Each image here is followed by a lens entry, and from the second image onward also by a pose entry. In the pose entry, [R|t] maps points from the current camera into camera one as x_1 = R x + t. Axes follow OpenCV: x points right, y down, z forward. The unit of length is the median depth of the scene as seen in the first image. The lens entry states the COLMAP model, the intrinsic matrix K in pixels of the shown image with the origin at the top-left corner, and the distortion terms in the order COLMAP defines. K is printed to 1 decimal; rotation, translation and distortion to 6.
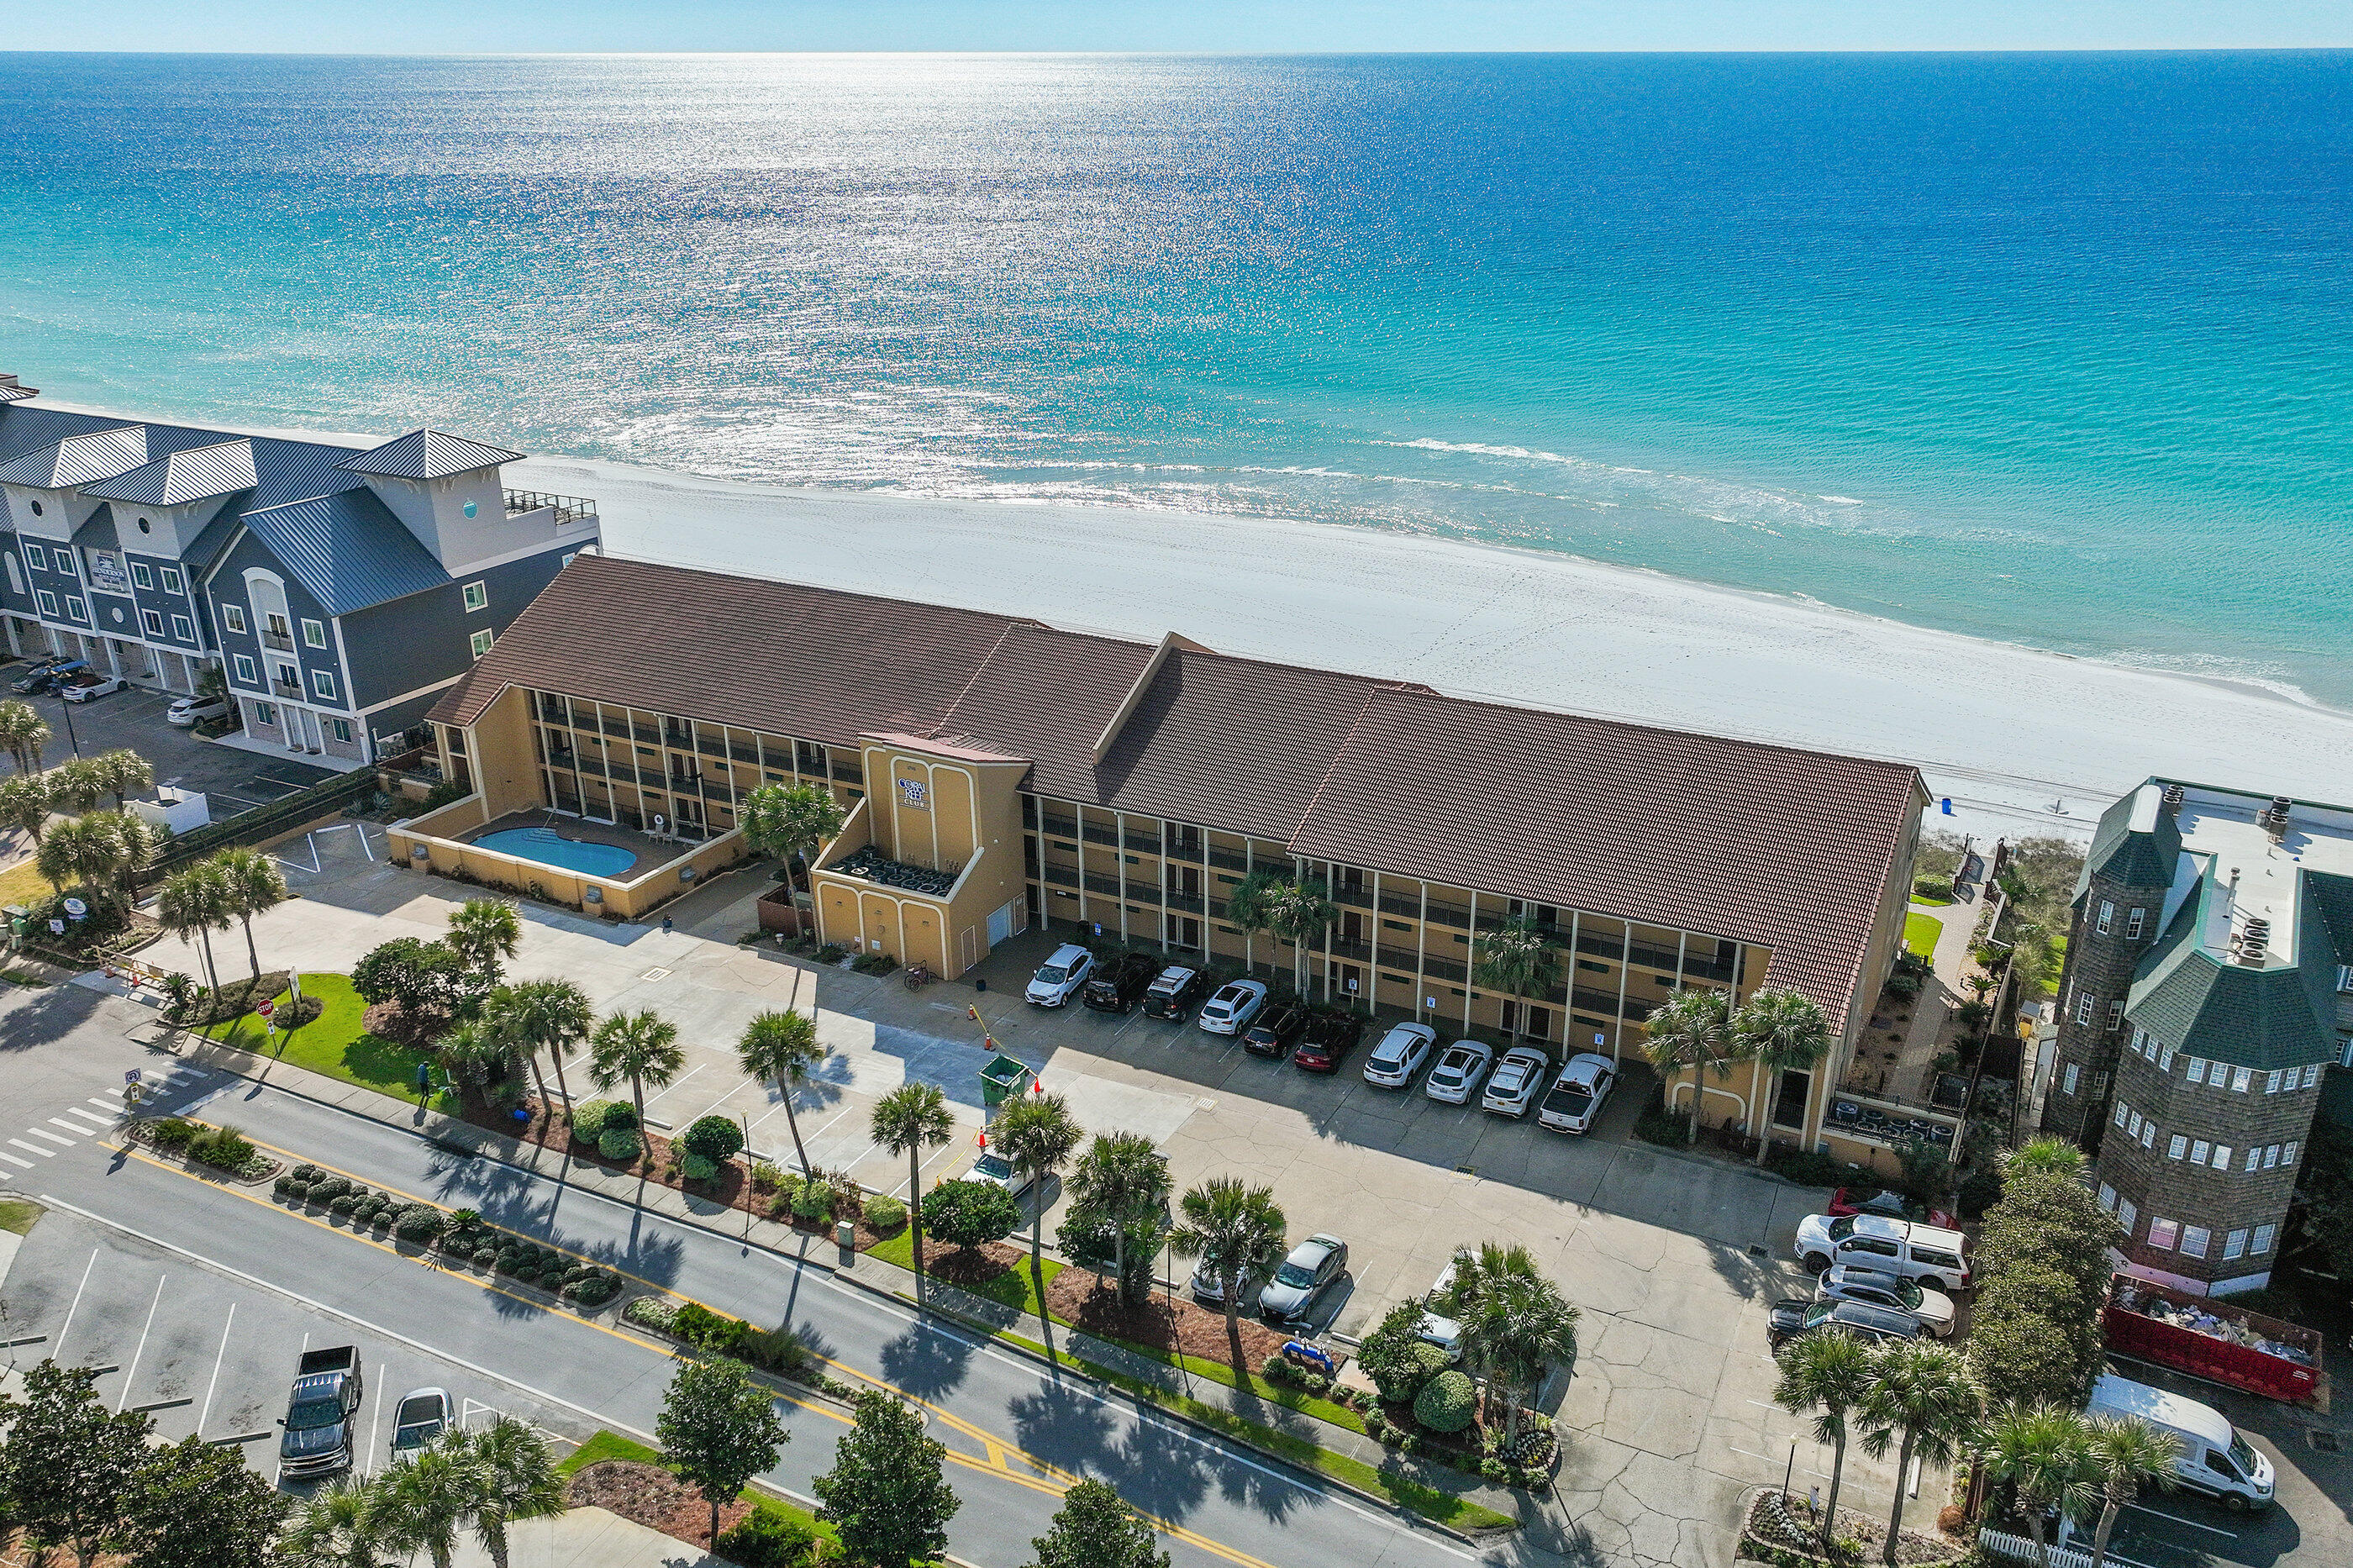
lens RADIAL K [[1789.9, 0, 1171.8], [0, 1789.9, 812.7], [0, 0, 1]] dist [0.004993, -0.000576]
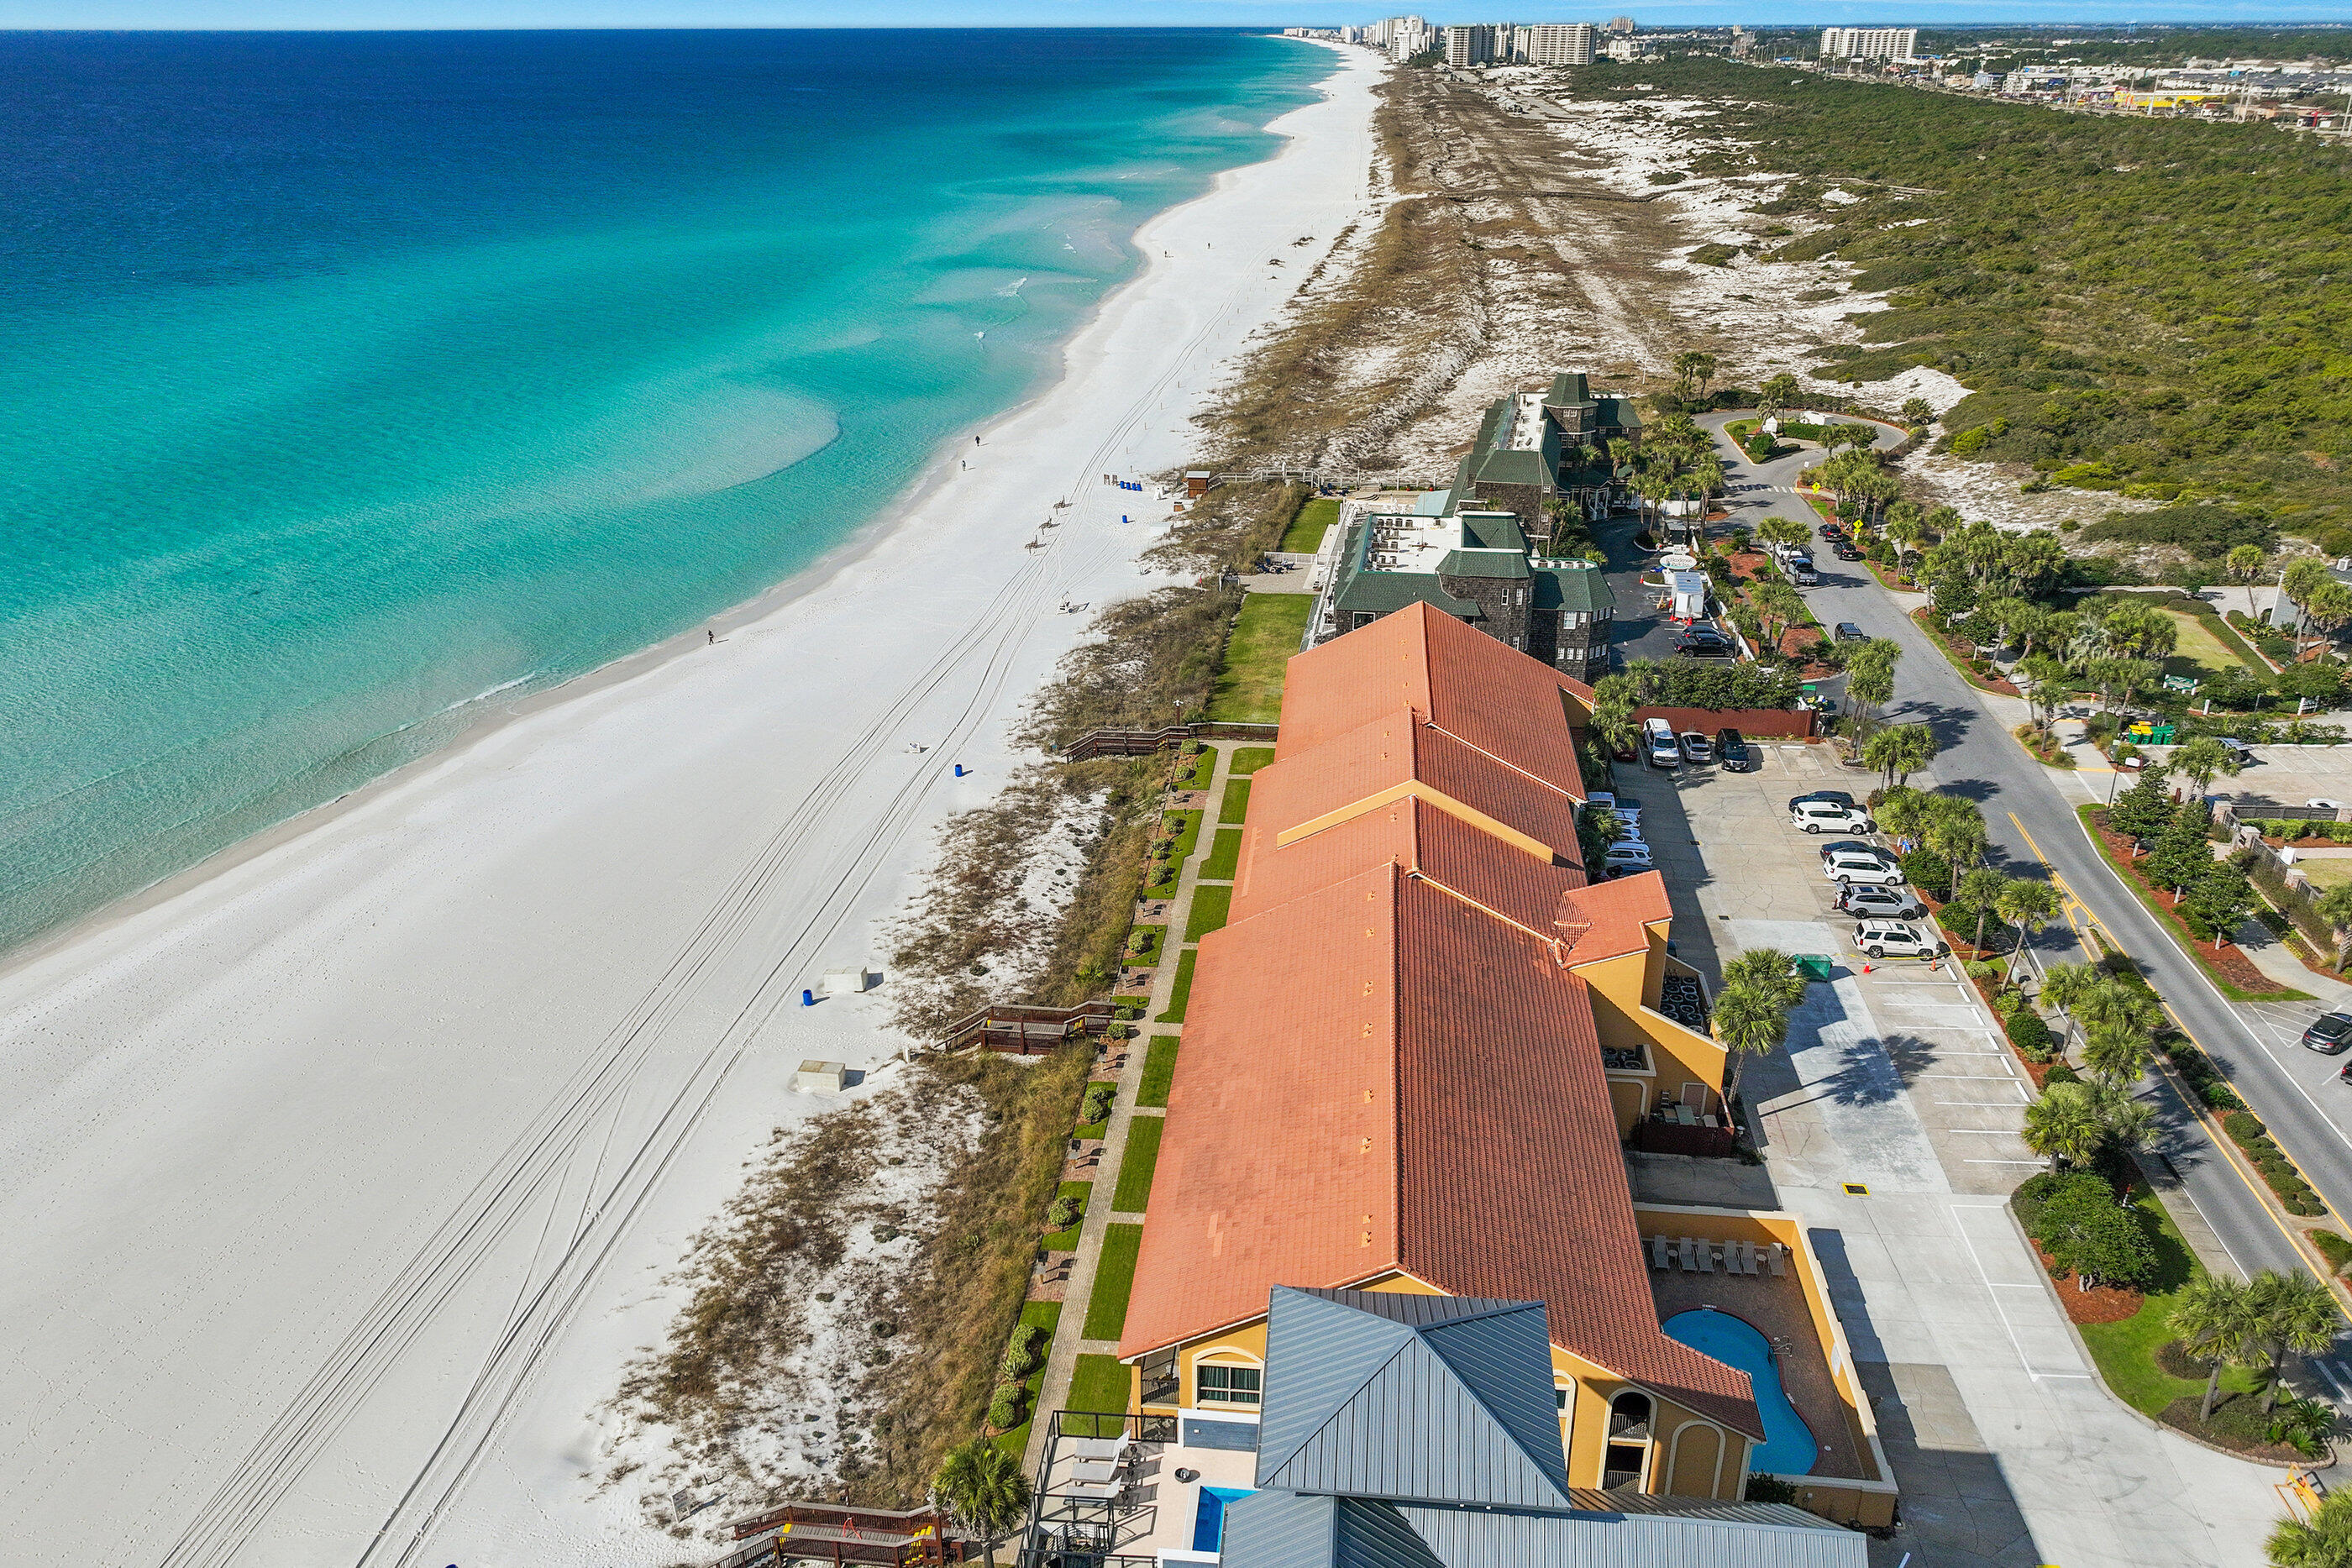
lens RADIAL K [[1789.0, 0, 1171.3], [0, 1789.0, 812.7], [0, 0, 1]] dist [0.004993, -0.000576]
pose [[-0.338600, -0.376887, 0.862152, -1.154597], [0.370939, 0.788603, 0.490417, -0.863307], [-0.864728, 0.485861, -0.127219, 1.660586]]
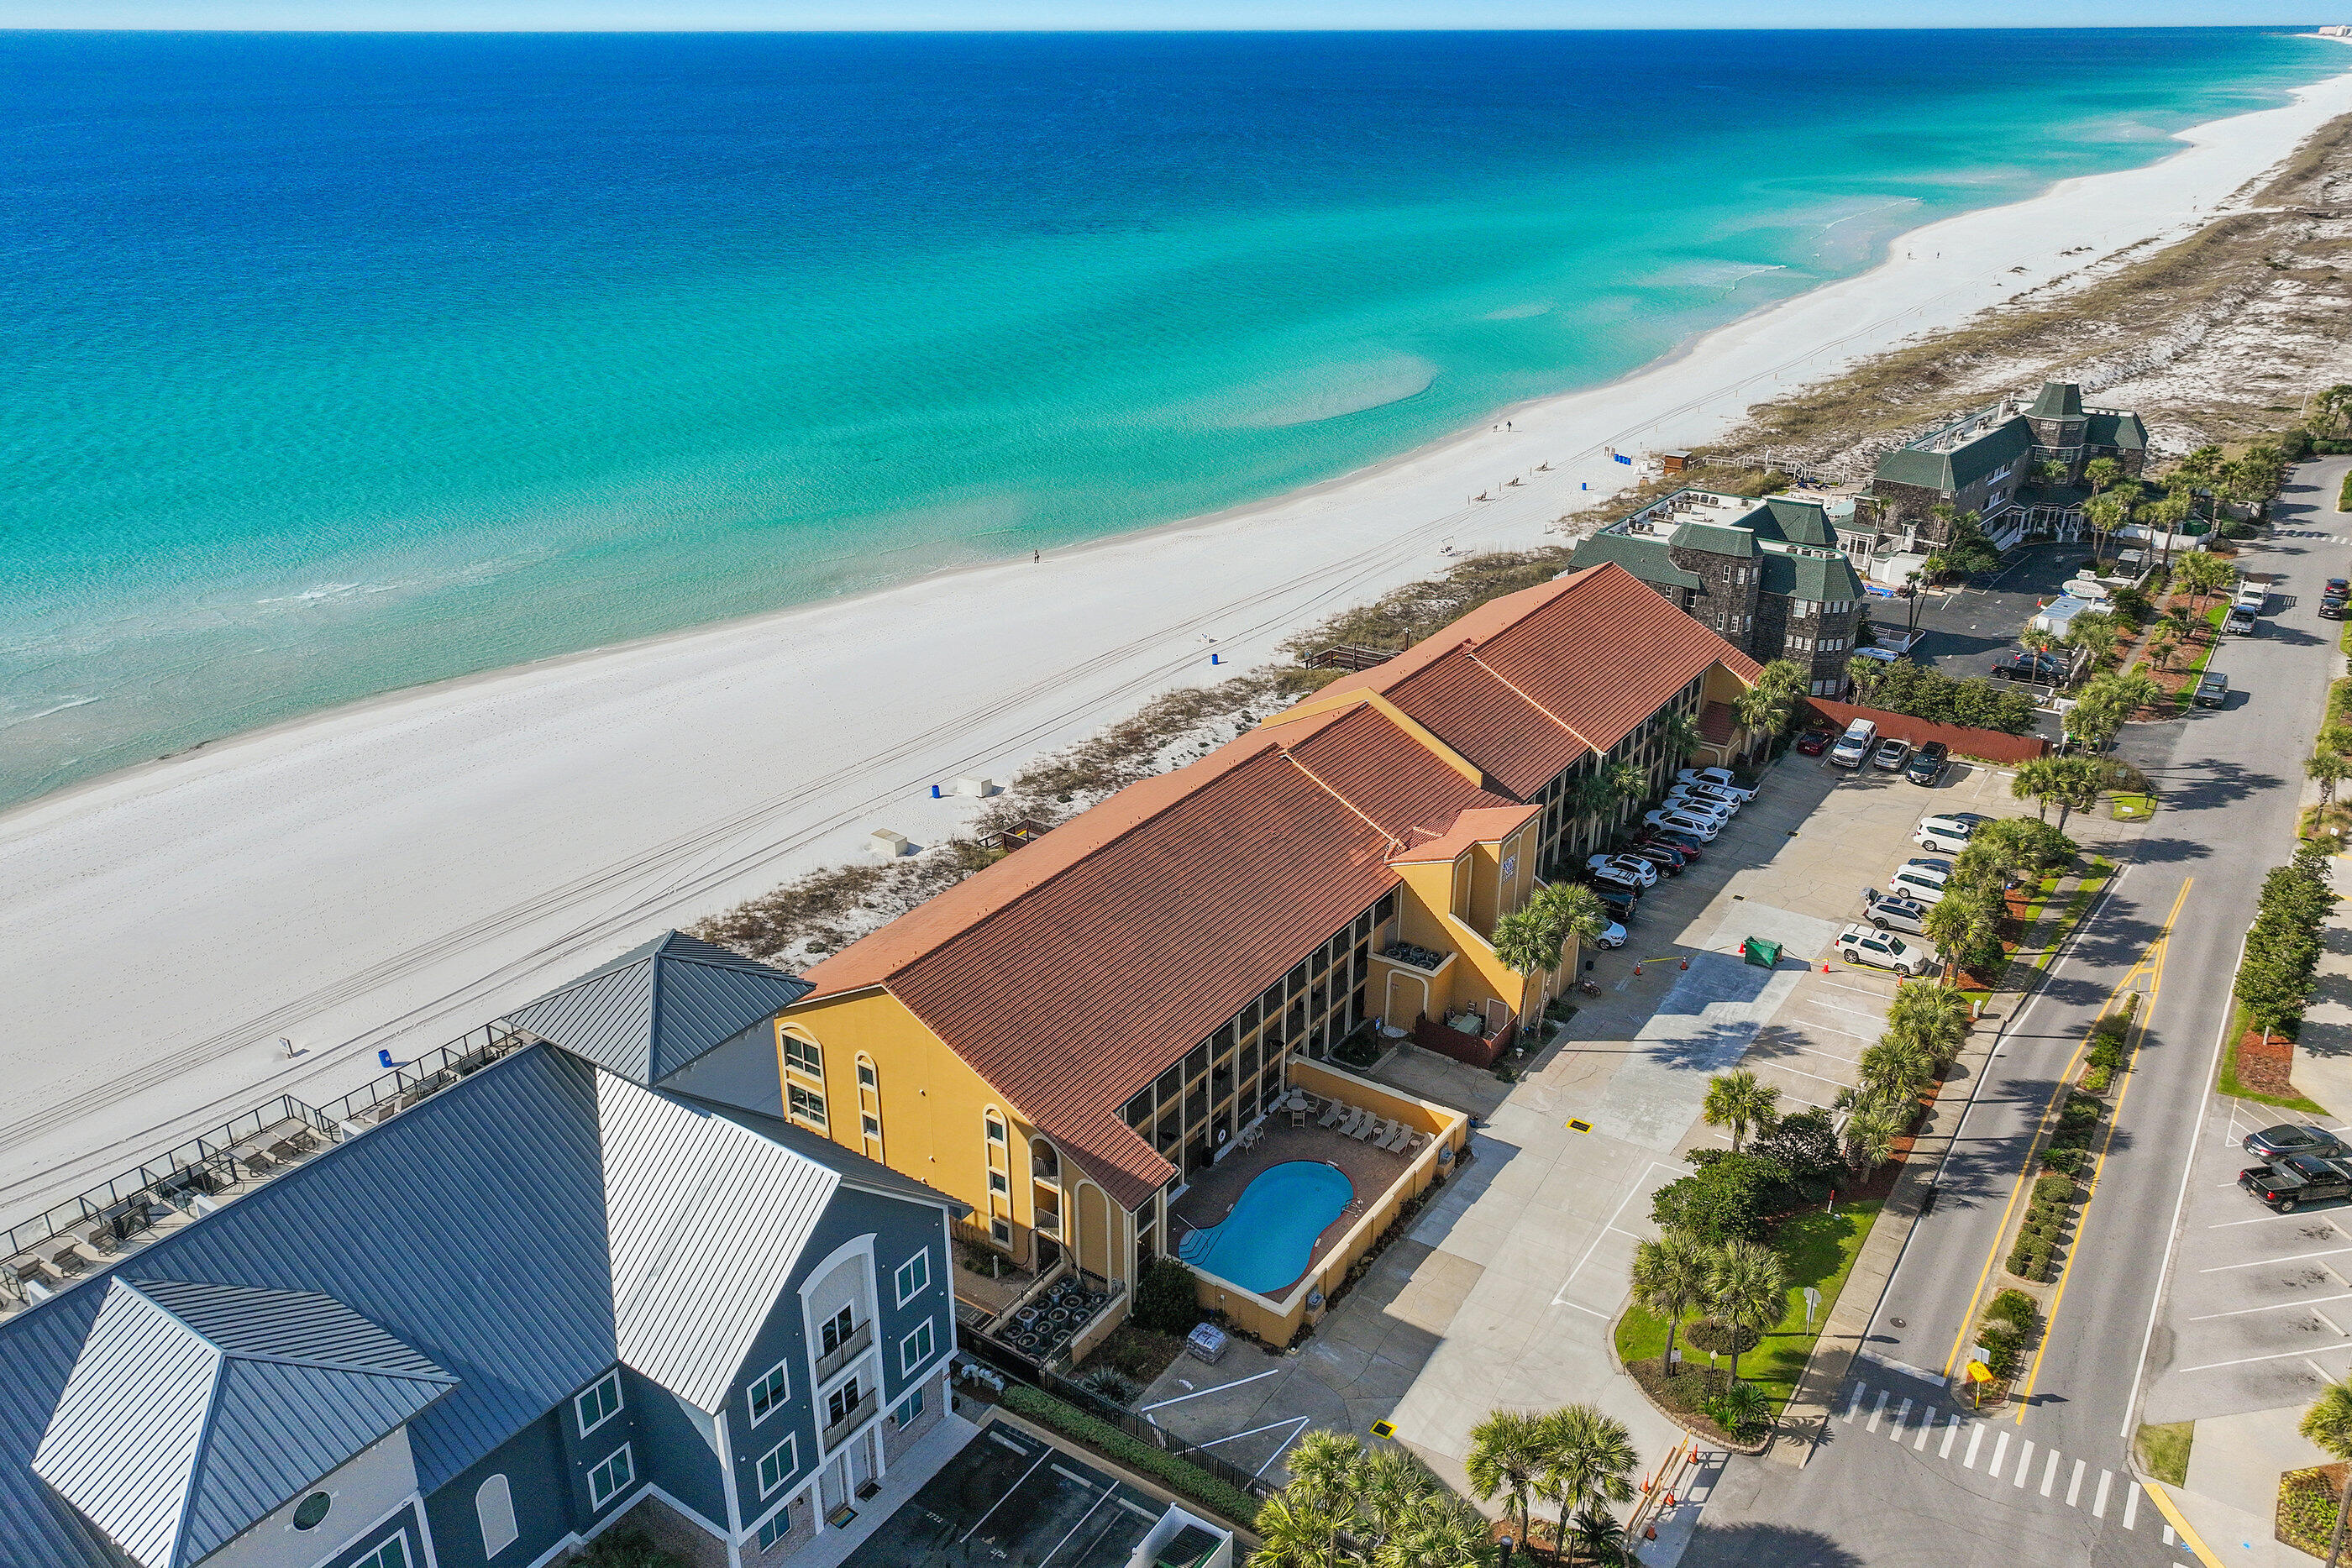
lens RADIAL K [[1722.7, 0, 1176.0], [0, 1722.7, 784.0], [0, 0, 1]] dist [0.002545, 0.008567]
pose [[0.143048, -0.396571, 0.906790, -1.396431], [0.388342, 0.865227, 0.317133, -0.590871], [-0.910345, 0.306779, 0.277774, 1.078619]]
